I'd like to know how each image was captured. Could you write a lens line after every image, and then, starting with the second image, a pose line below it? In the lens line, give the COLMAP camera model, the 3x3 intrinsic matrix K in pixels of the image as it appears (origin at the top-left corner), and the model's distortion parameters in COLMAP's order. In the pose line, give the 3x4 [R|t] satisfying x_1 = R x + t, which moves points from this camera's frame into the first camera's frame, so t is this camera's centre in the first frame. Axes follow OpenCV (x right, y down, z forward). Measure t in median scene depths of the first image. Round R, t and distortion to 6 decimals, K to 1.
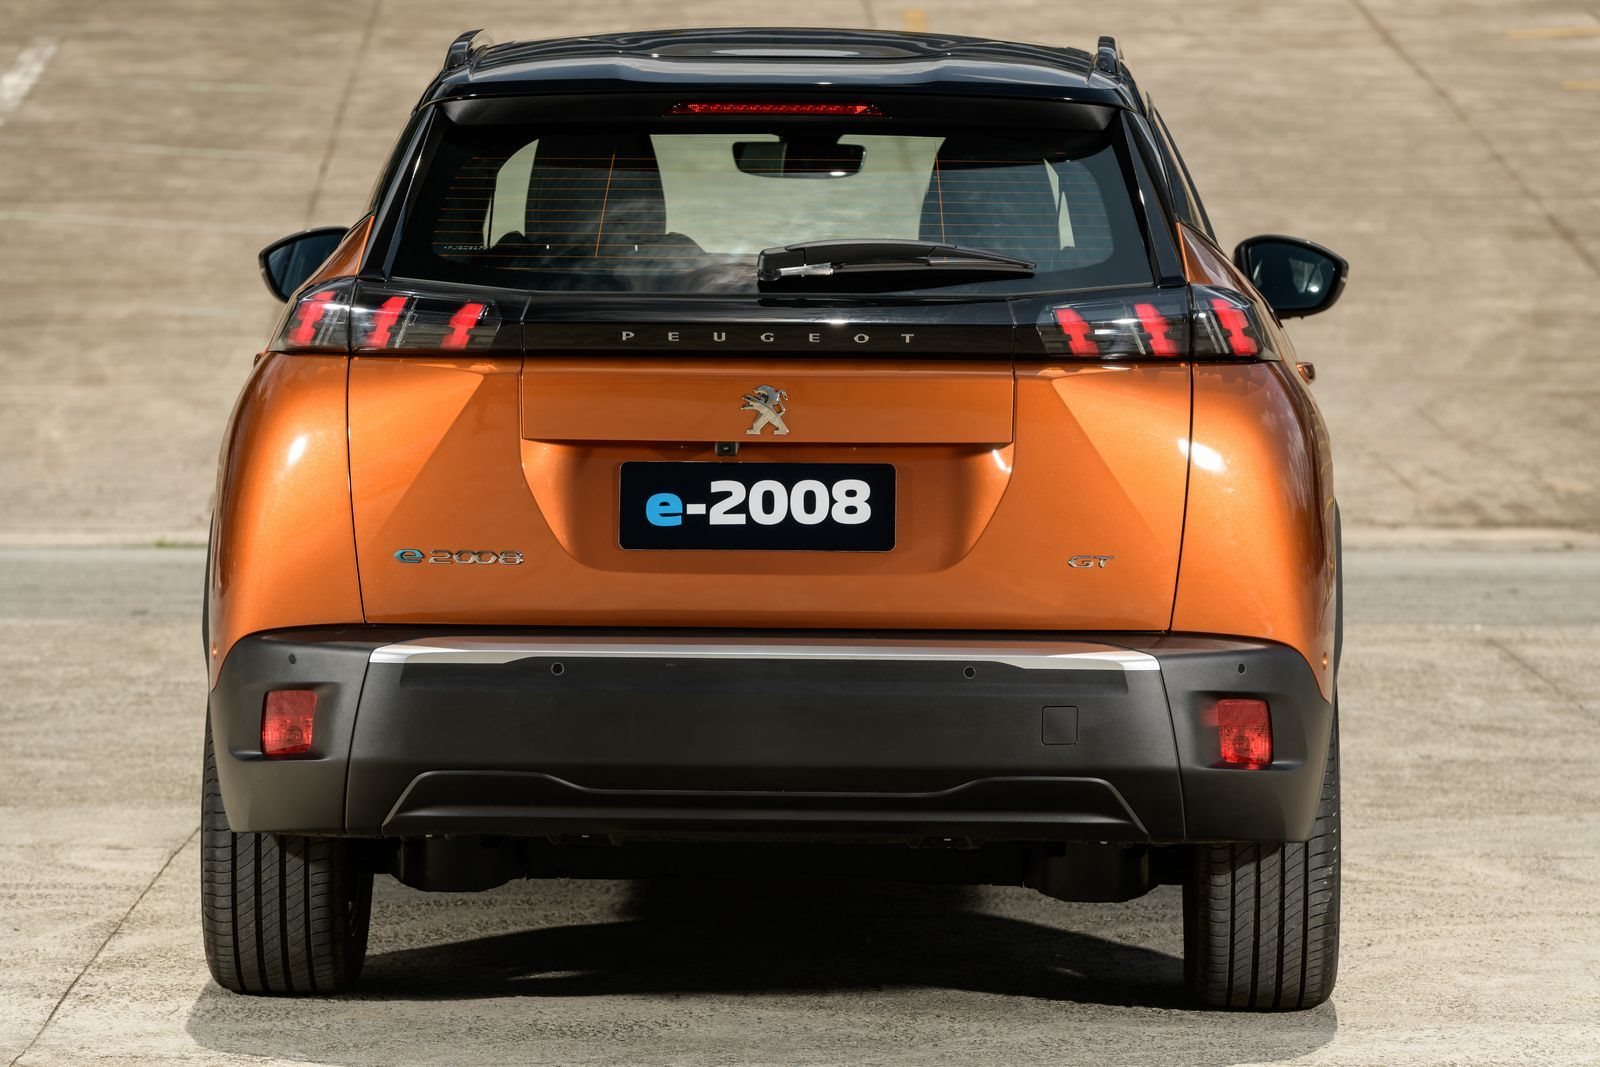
lens RADIAL K [[7806.8, 0, 800.0], [0, 7806.8, 533.5], [0, 0, 1]] dist [-0.175155, -2.314556]
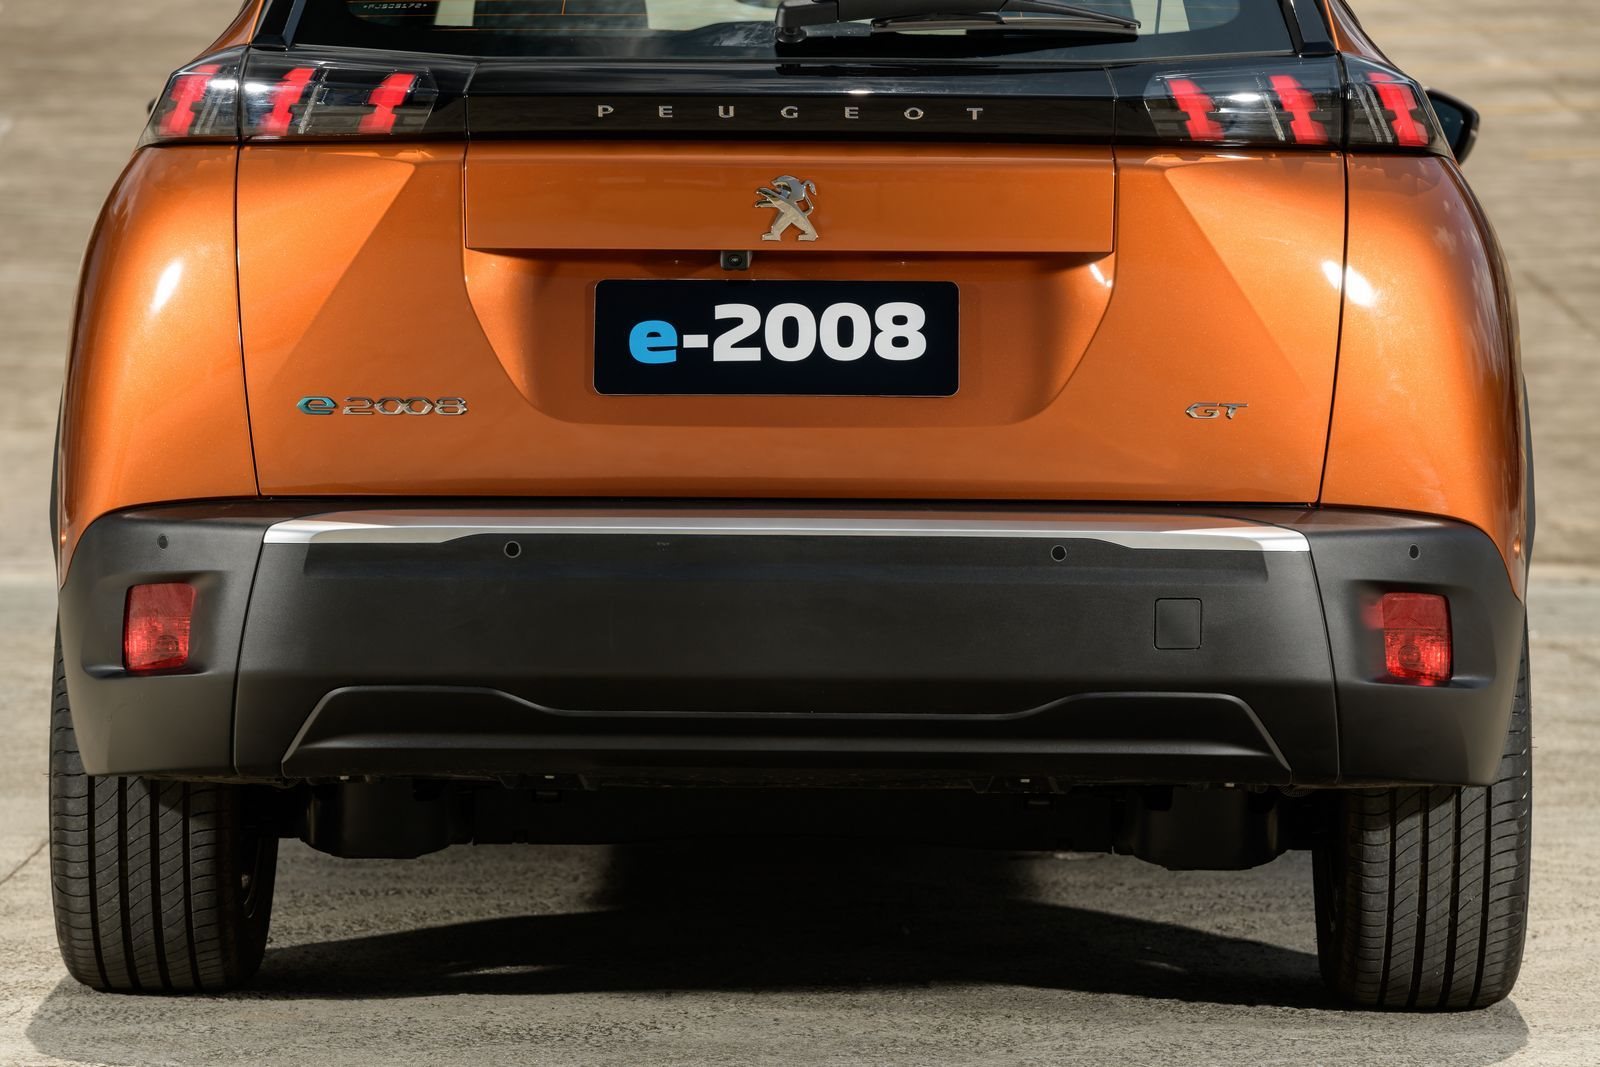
lens RADIAL K [[7278.9, 0, 800.0], [0, 7278.9, 533.5], [0, 0, 1]] dist [-0.104093, -2.316009]
pose [[0.999967, -0.001472, 0.008007, -0.008725], [0.001613, 0.999844, -0.017613, 0.027627], [-0.007980, 0.017625, 0.999813, 0.290406]]
